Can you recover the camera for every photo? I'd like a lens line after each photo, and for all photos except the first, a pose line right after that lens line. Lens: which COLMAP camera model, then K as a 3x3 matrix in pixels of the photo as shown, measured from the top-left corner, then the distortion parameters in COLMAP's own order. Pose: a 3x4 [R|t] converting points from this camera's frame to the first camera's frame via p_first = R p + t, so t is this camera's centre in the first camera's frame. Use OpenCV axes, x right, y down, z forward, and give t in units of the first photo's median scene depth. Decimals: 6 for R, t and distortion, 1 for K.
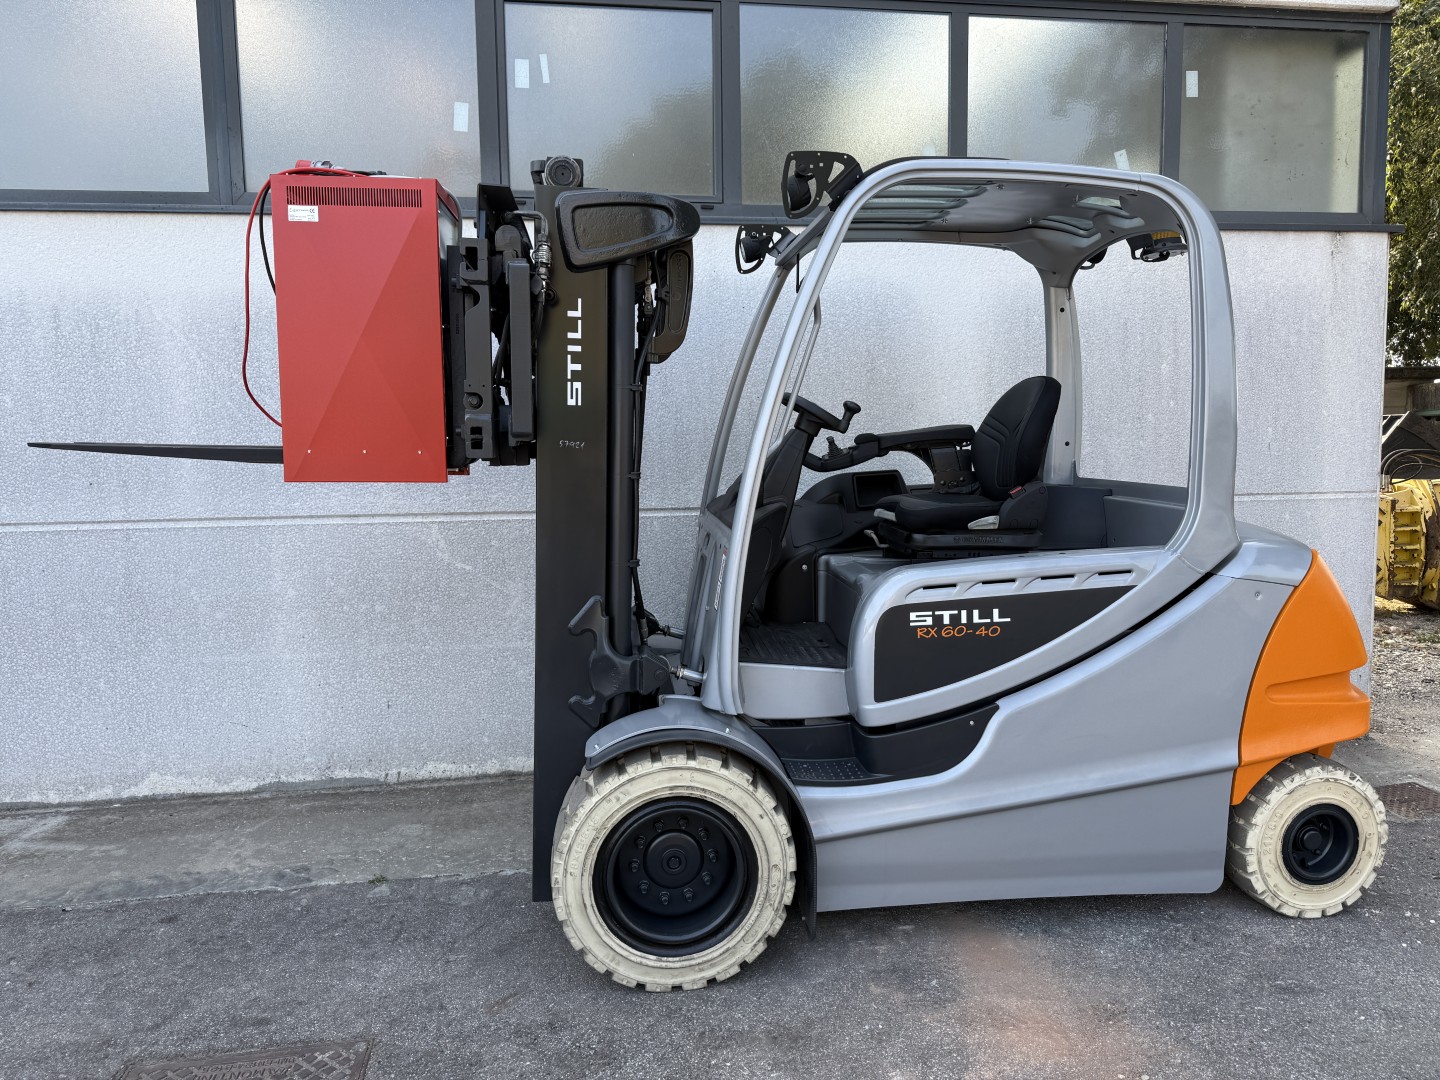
lens RADIAL K [[1020.2, 0, 721.8], [0, 1020.2, 540.0], [0, 0, 1]] dist [0.029831, -0.033804]
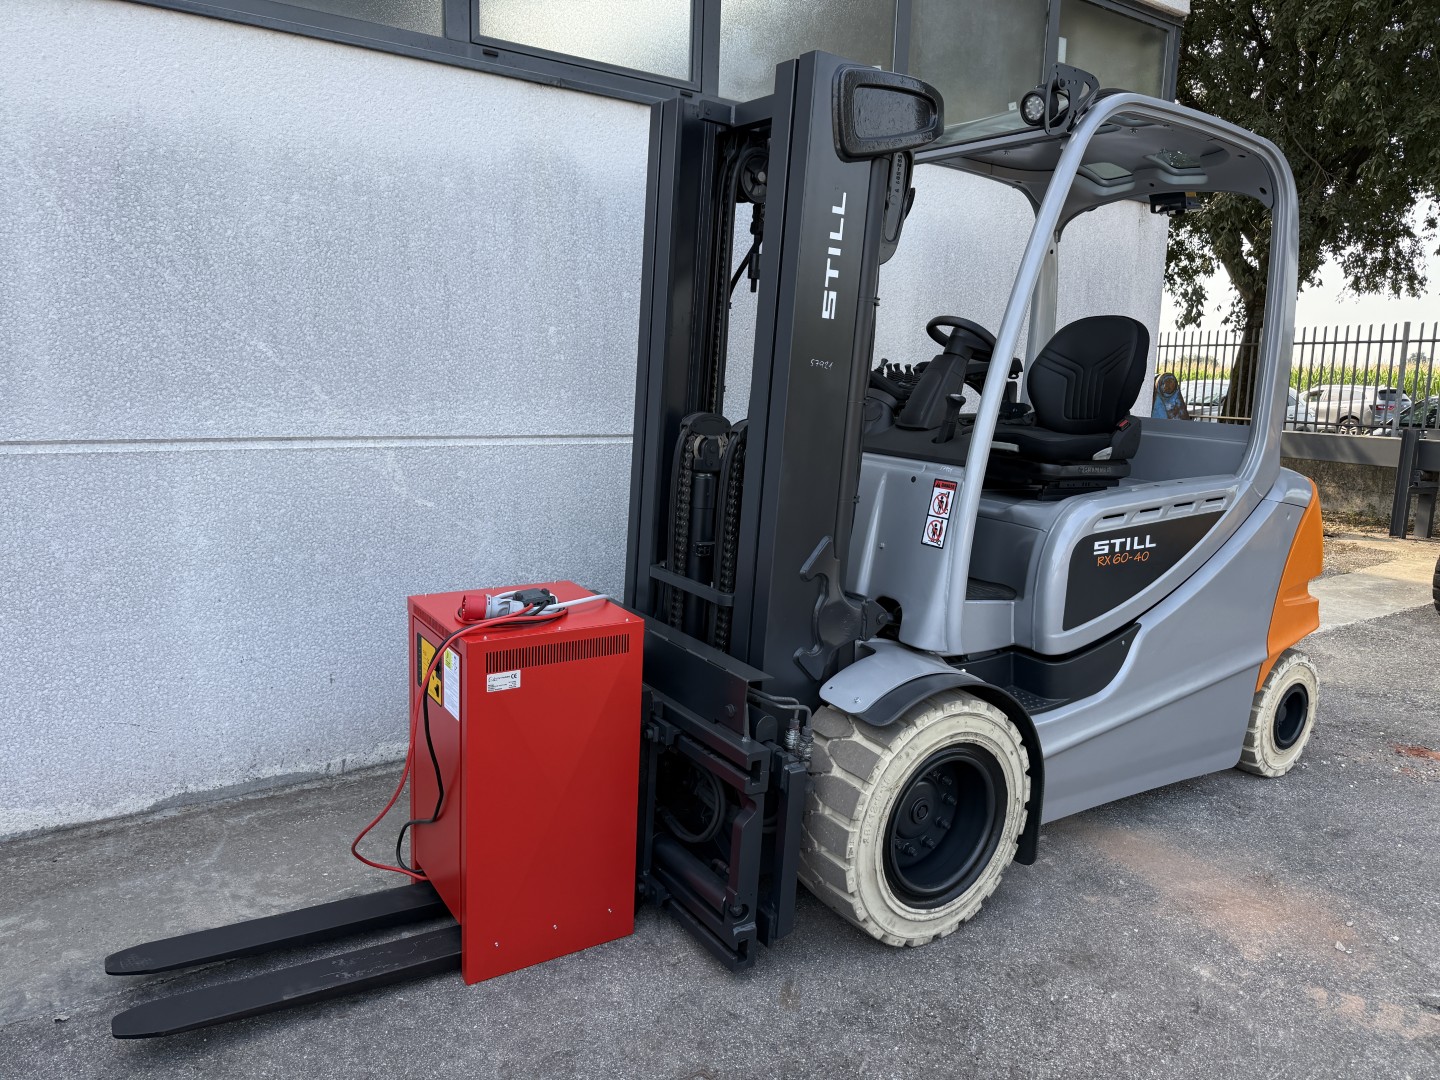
lens RADIAL K [[1020.2, 0, 717.4], [0, 1020.2, 544.6], [0, 0, 1]] dist [0.029831, -0.033804]
pose [[0.891331, -0.037166, 0.451826, -0.492335], [0.000312, 0.996684, 0.081371, -0.008377], [-0.453352, -0.072388, 0.888387, 0.197675]]
